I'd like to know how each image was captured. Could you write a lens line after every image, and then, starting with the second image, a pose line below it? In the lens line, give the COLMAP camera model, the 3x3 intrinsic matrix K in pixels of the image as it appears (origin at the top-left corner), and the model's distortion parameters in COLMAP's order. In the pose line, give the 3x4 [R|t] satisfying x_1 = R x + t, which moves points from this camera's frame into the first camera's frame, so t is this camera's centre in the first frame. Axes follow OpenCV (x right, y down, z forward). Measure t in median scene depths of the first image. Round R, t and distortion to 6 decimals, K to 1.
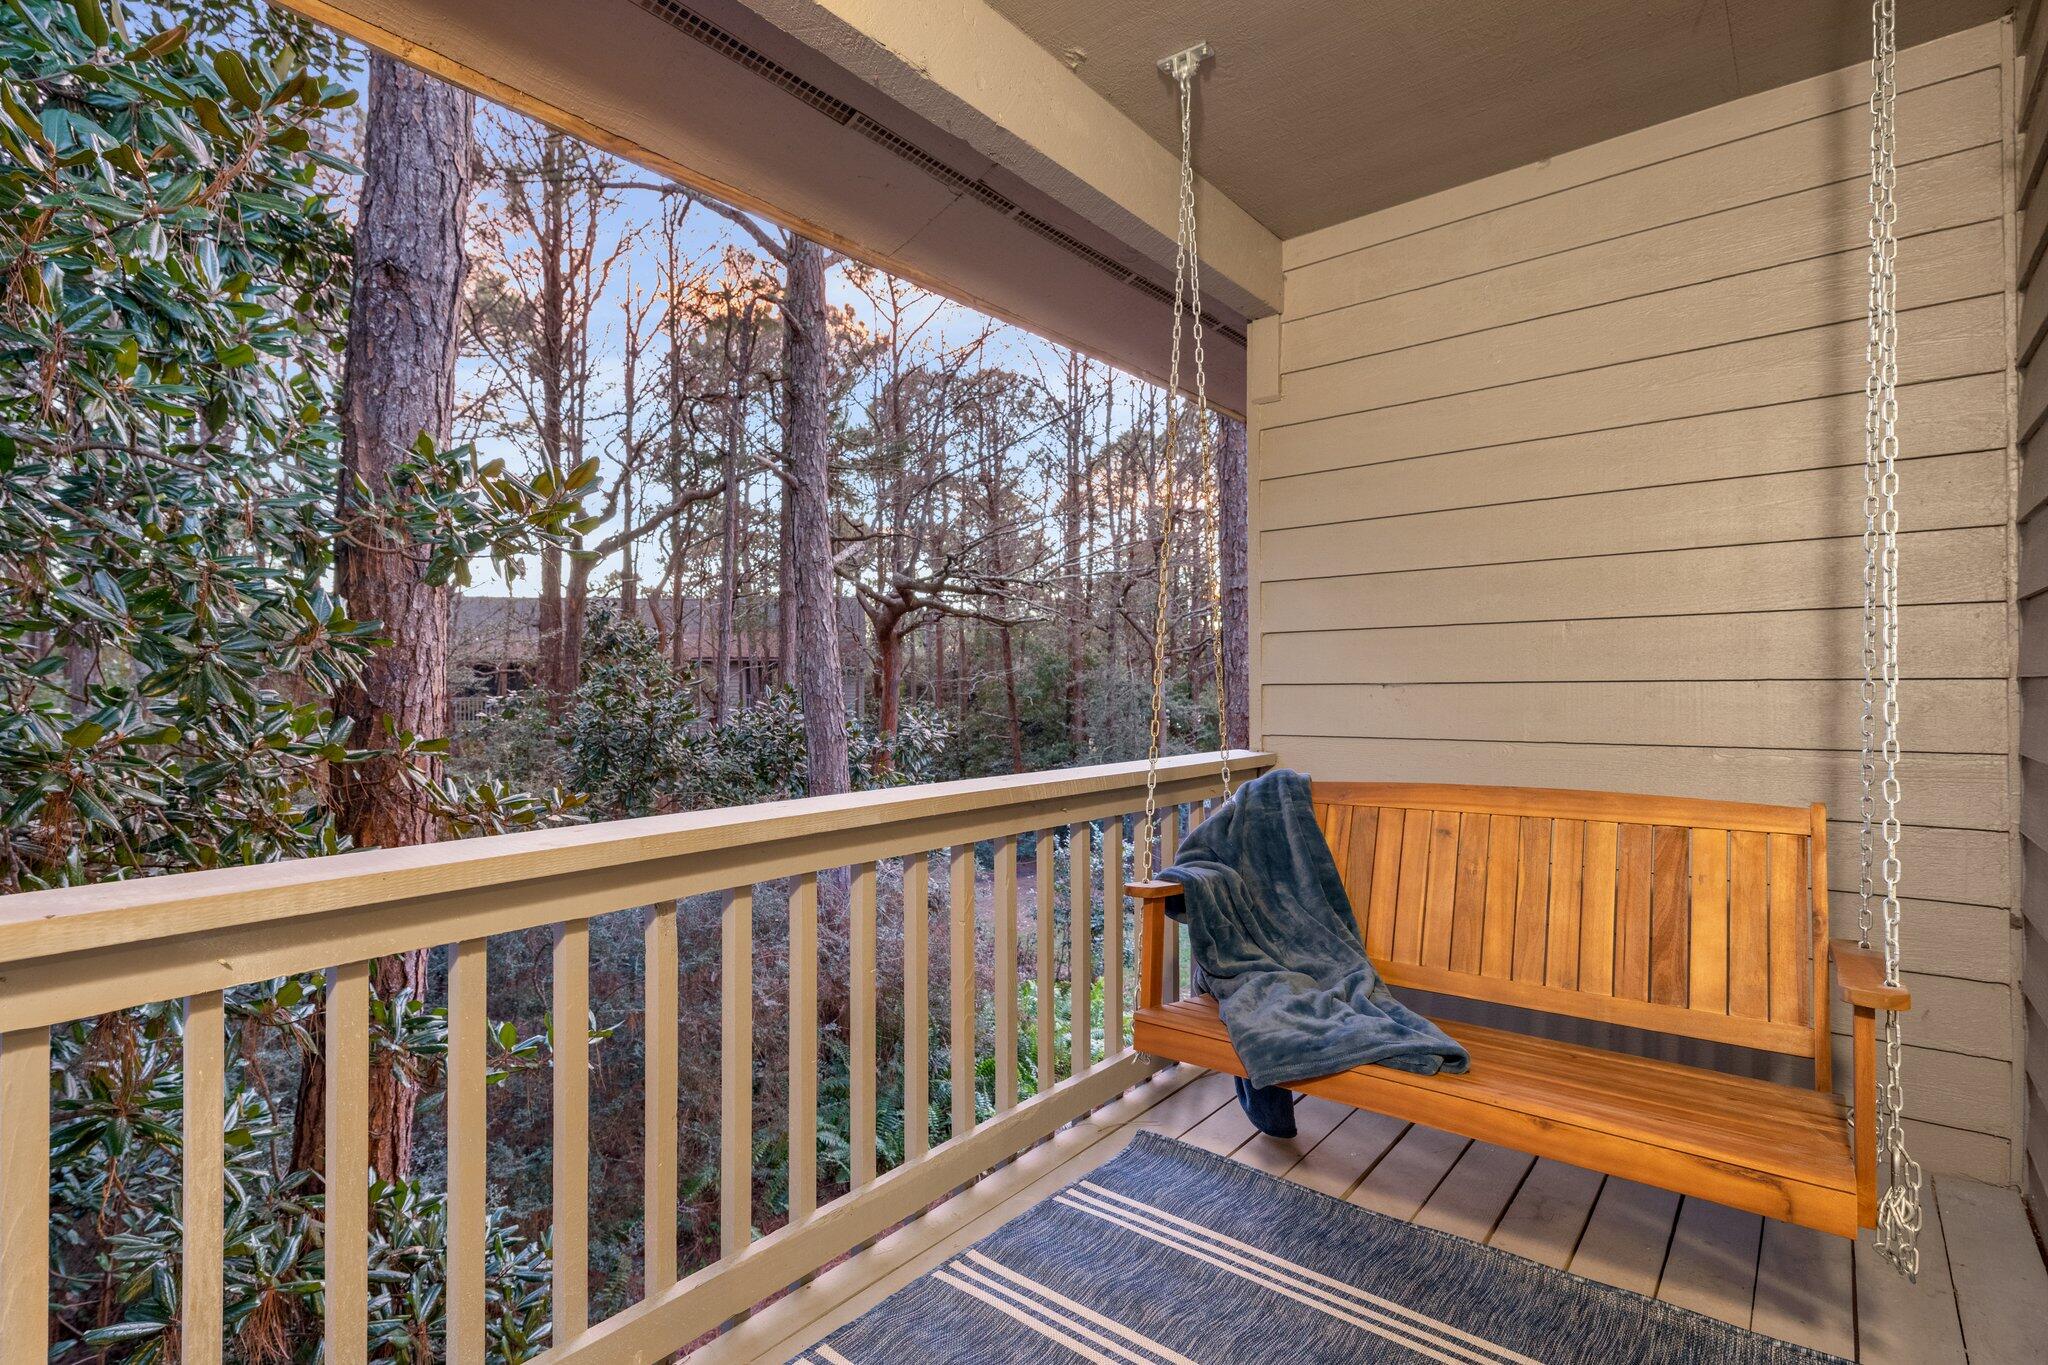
lens RADIAL K [[991.1, 0, 1017.0], [0, 991.1, 679.6], [0, 0, 1]] dist [0.000806, 0.000854]
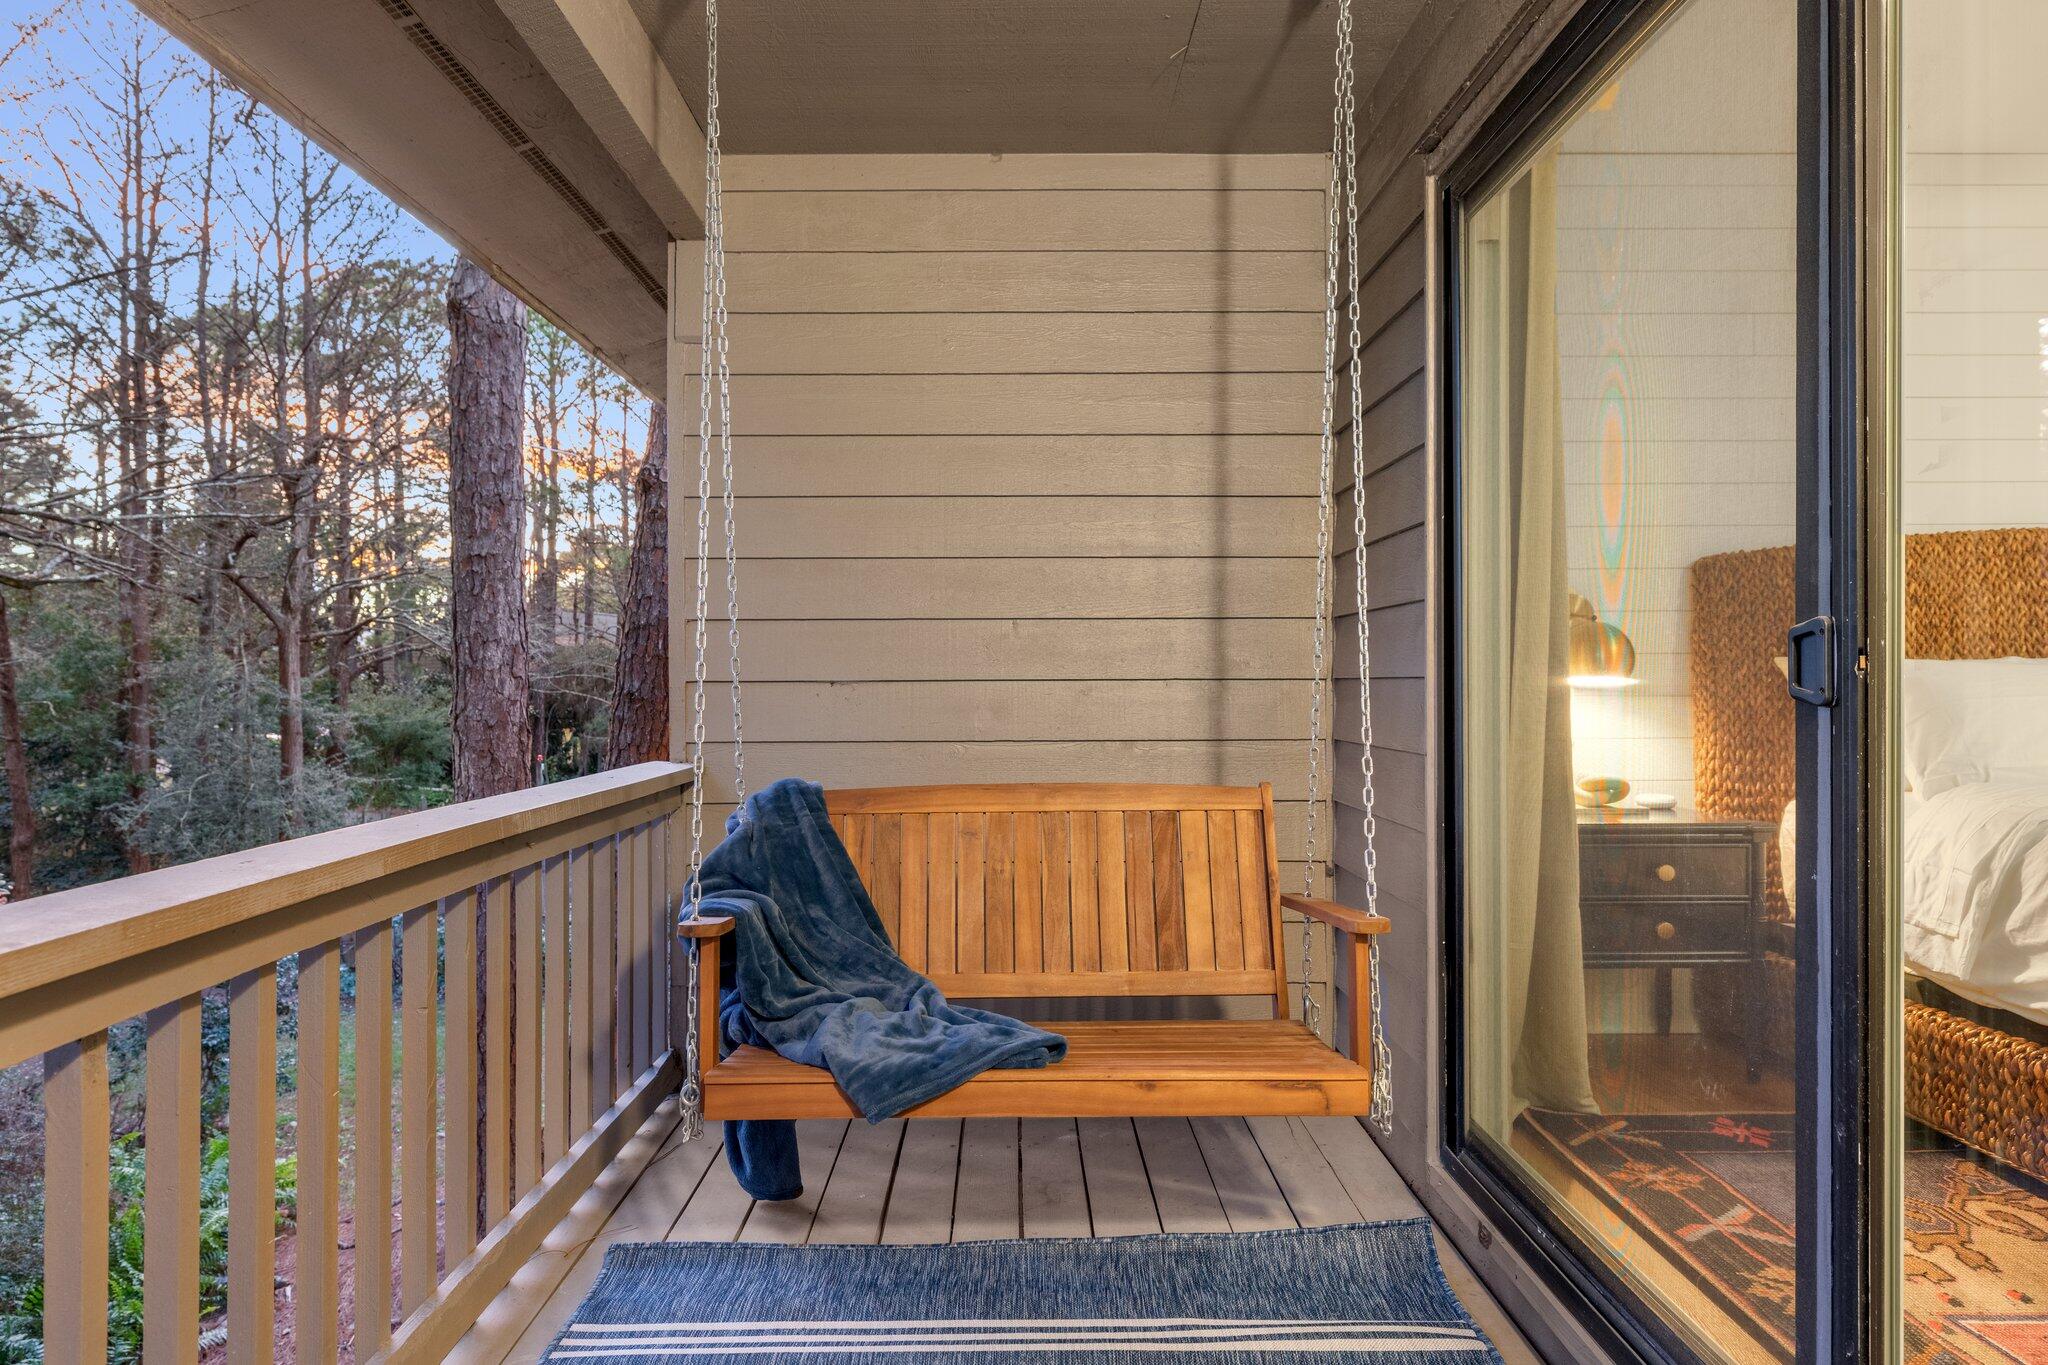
lens RADIAL K [[1274.3, 0, 970.3], [0, 1274.3, 683.8], [0, 0, 1]] dist [0.012286, -0.000503]
pose [[0.765048, 0.004592, 0.643957, -0.369233], [-0.006909, 0.999976, 0.001077, 0.005891], [-0.643936, -0.005273, 0.765061, 0.044597]]
